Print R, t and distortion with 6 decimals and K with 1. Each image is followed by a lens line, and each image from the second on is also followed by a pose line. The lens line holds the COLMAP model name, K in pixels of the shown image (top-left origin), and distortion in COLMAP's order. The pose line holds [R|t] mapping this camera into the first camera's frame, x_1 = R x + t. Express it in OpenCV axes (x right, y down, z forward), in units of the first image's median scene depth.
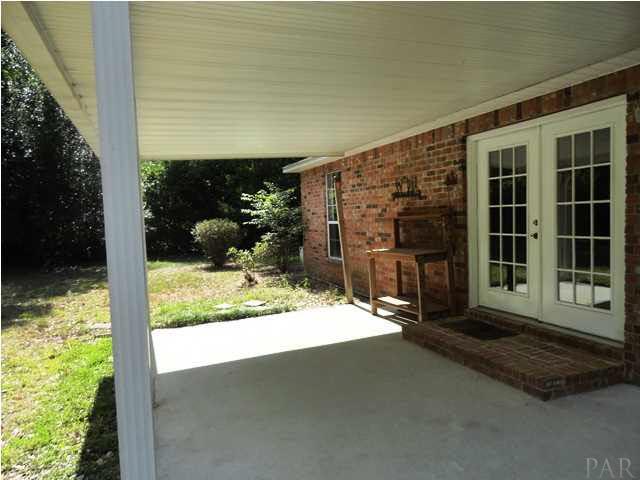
lens RADIAL K [[442.6, 0, 320.0], [0, 442.6, 240.0], [0, 0, 1]] dist [0.000045, 0.002819]
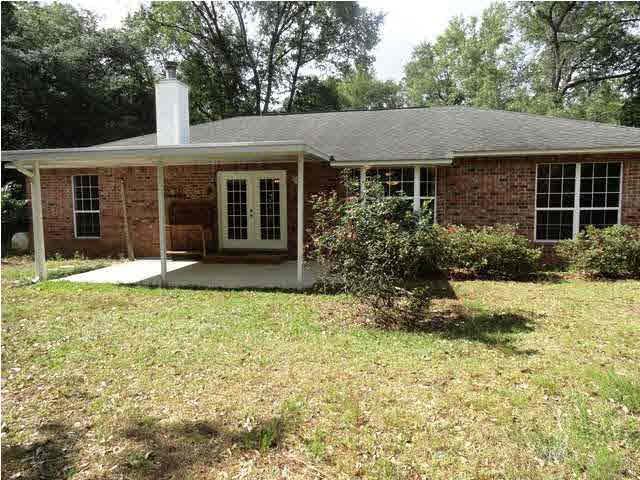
lens RADIAL K [[442.6, 0, 320.0], [0, 442.6, 240.0], [0, 0, 1]] dist [0.000045, 0.002819]
pose [[0.529563, -0.026329, 0.847862, -1.283000], [0.035176, 0.999340, 0.009063, 0.105932], [-0.847541, 0.025025, 0.530140, -0.600205]]
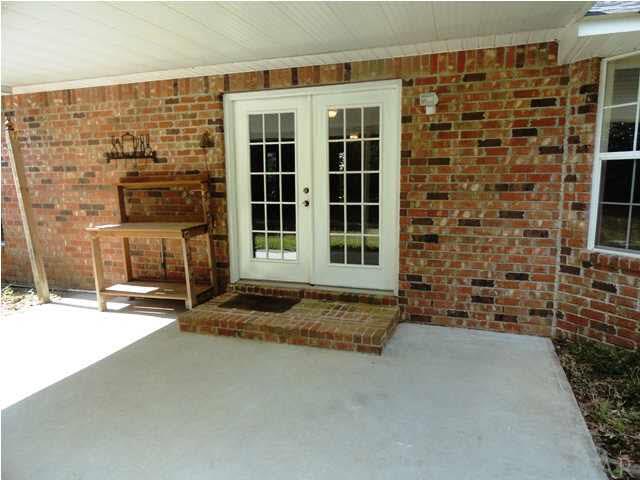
lens RADIAL K [[442.6, 0, 320.0], [0, 442.6, 240.0], [0, 0, 1]] dist [0.000045, 0.002819]
pose [[0.655138, -0.077645, 0.751509, -0.238792], [0.028807, 0.996549, 0.077849, -0.003361], [-0.754960, -0.029354, 0.655114, 0.257770]]
